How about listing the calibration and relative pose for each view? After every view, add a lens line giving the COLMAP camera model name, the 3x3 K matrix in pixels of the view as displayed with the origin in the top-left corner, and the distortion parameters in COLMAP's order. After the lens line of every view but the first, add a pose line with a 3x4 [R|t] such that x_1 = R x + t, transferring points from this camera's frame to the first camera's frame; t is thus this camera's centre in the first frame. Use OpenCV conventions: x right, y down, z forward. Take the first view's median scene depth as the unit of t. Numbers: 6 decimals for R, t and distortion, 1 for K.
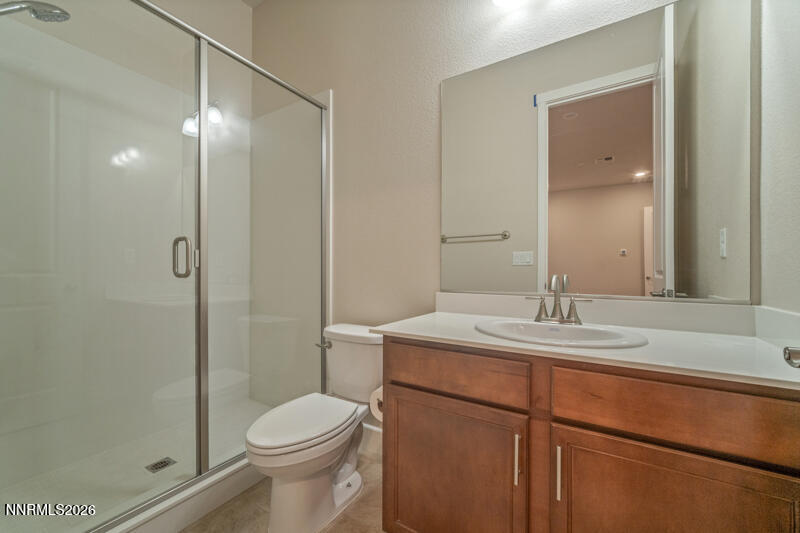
lens RADIAL K [[321.5, 0, 399.3], [0, 321.5, 271.0], [0, 0, 1]] dist [-0.003020, 0.000654]
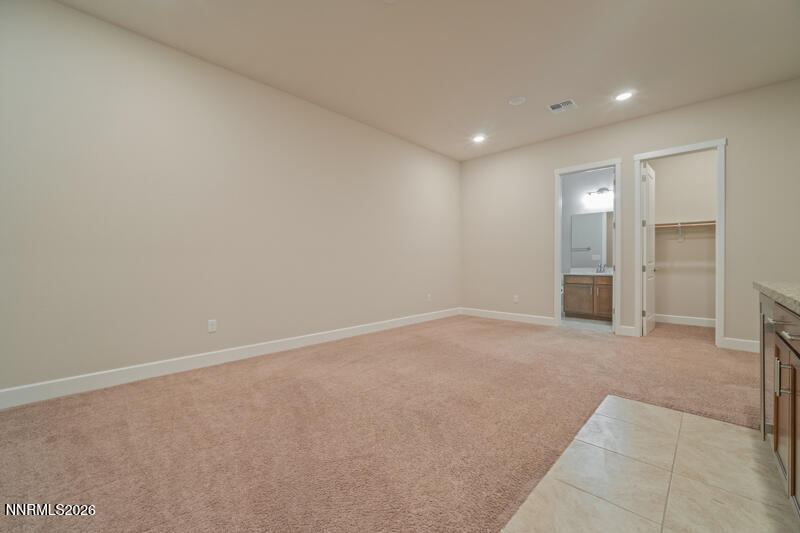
lens RADIAL K [[321.5, 0, 400.5], [0, 321.5, 265.2], [0, 0, 1]] dist [-0.003020, 0.000654]
pose [[0.977641, -0.002320, -0.210266, -1.697040], [0.004426, 0.999945, 0.009543, -0.021917], [0.210233, -0.010261, 0.977598, -5.135810]]
